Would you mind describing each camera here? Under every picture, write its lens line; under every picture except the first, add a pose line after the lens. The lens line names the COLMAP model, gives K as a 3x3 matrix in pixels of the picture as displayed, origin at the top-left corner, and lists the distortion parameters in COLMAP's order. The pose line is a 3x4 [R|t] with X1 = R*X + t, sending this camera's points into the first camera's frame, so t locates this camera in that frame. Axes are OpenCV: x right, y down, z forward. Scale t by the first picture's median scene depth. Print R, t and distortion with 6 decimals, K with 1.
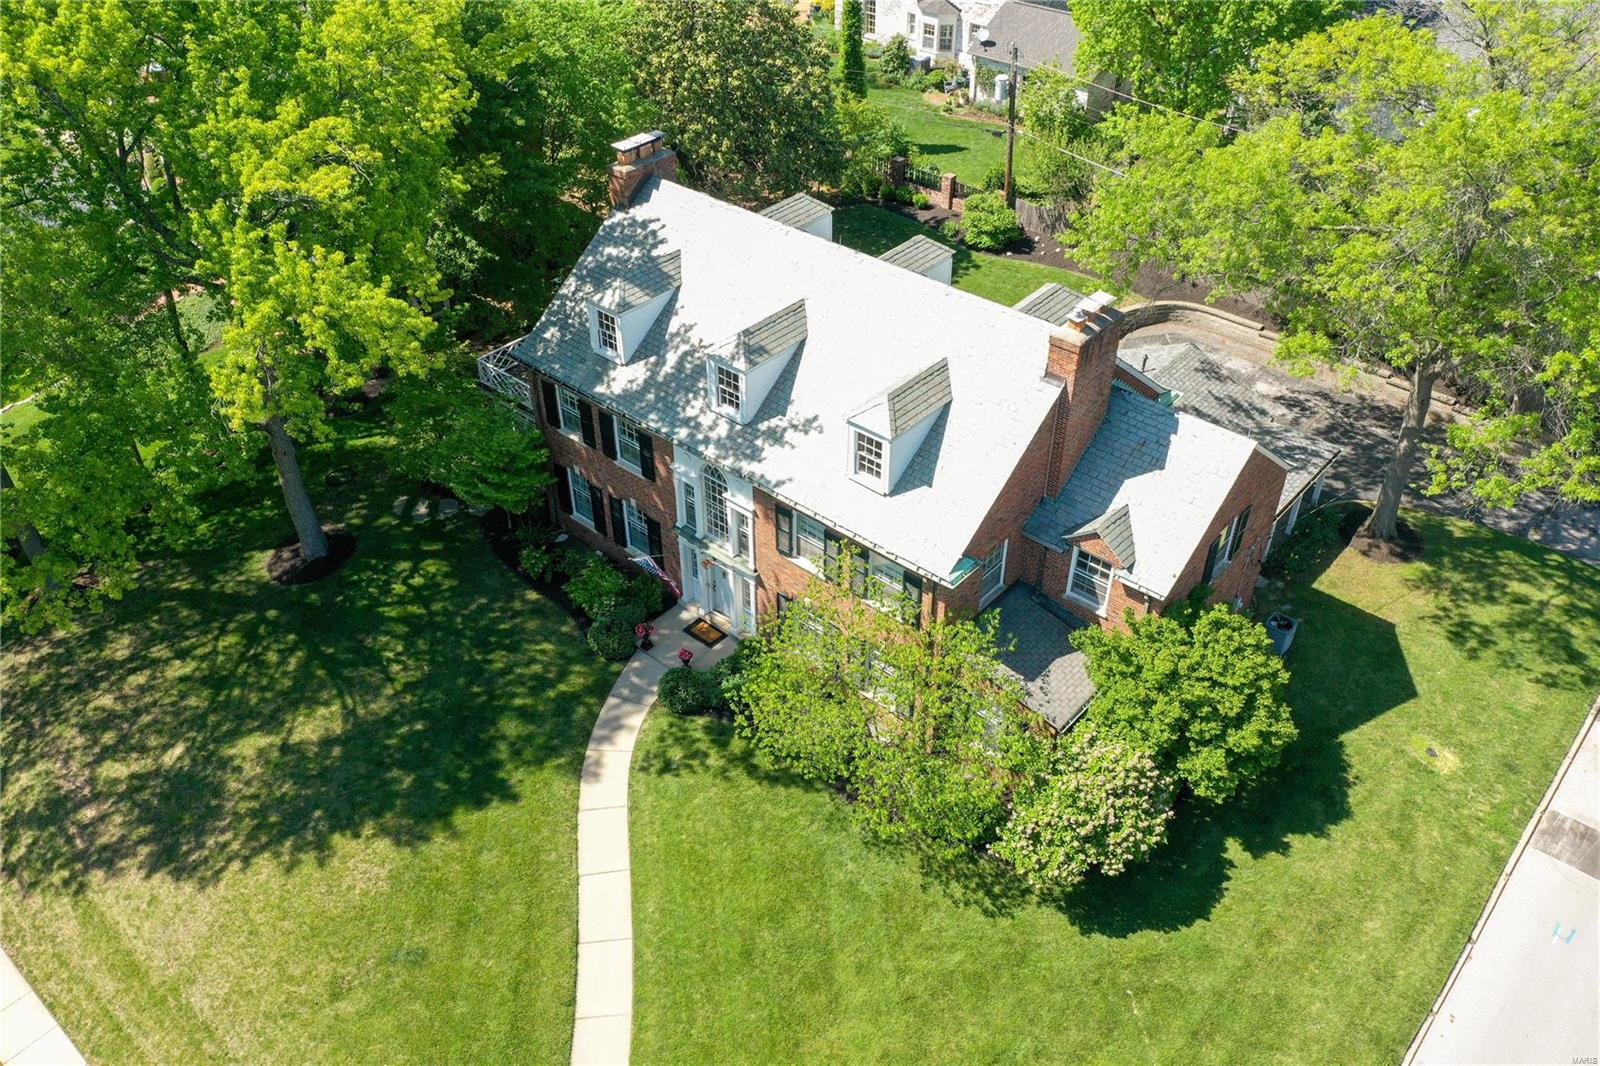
lens RADIAL K [[1275.4, 0, 800.0], [0, 1275.4, 533.0], [0, 0, 1]] dist [0.004755, 0.001289]
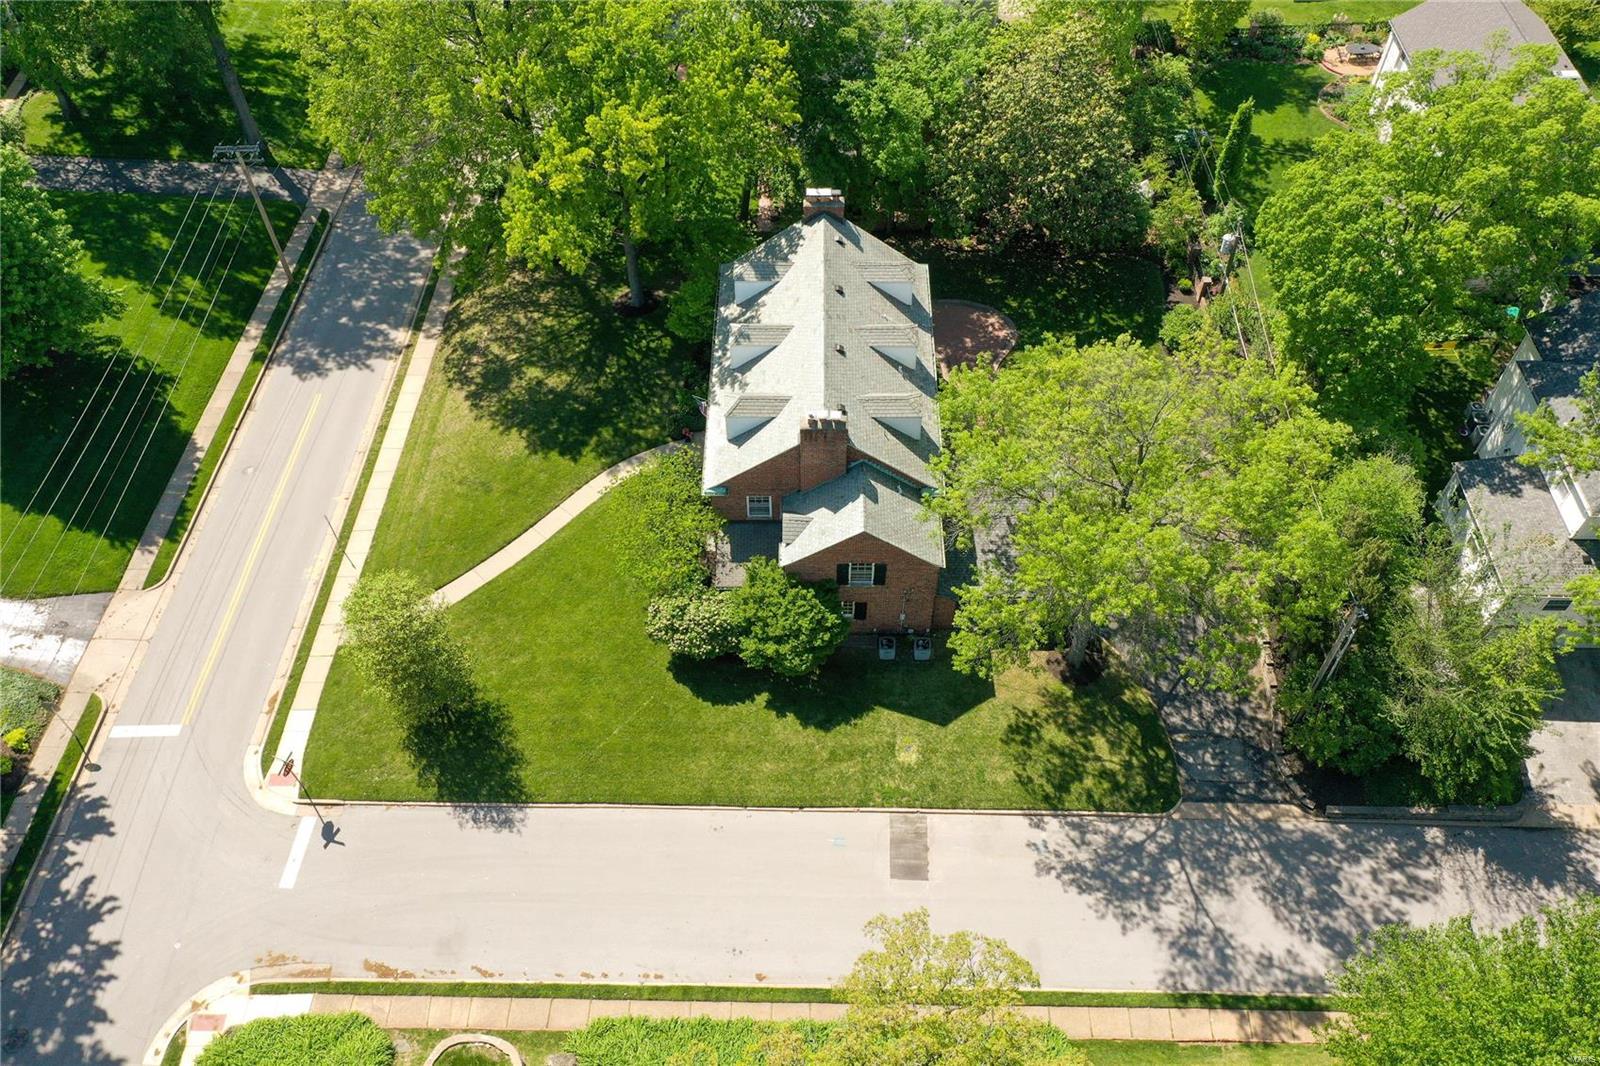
lens RADIAL K [[1275.4, 0, 800.0], [0, 1275.4, 533.0], [0, 0, 1]] dist [0.004755, 0.001289]
pose [[0.645835, 0.596151, -0.476970, 1.035547], [-0.459757, 0.802438, 0.380416, -0.635042], [0.609525, -0.026395, 0.792327, -0.422809]]
